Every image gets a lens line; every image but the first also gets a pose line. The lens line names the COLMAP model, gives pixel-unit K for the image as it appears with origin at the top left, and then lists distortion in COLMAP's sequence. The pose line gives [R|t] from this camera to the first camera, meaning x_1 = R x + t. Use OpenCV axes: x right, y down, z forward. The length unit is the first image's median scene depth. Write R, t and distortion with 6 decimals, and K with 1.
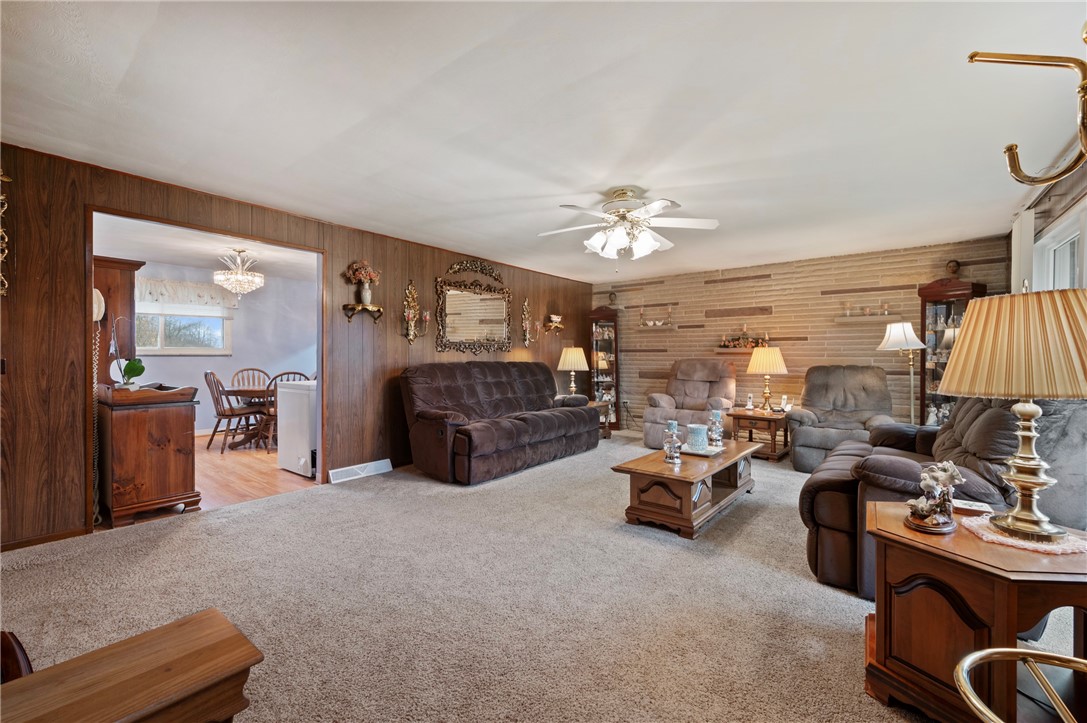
lens RADIAL K [[467.1, 0, 552.9], [0, 467.1, 359.2], [0, 0, 1]] dist [-0.002693, 0.001111]
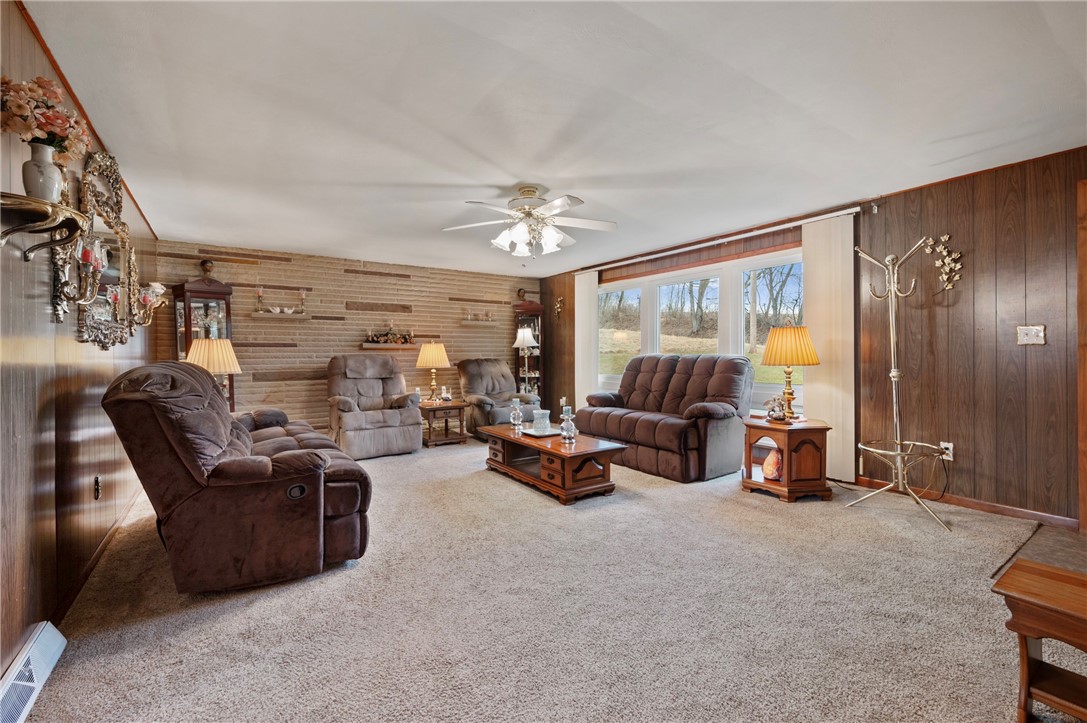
lens RADIAL K [[467.1, 0, 553.9], [0, 467.1, 352.0], [0, 0, 1]] dist [-0.002693, 0.001111]
pose [[0.278768, -0.000337, 0.960358, -0.489554], [0.009876, 0.999948, -0.002516, -0.000243], [-0.960308, 0.010186, 0.278757, 0.403325]]
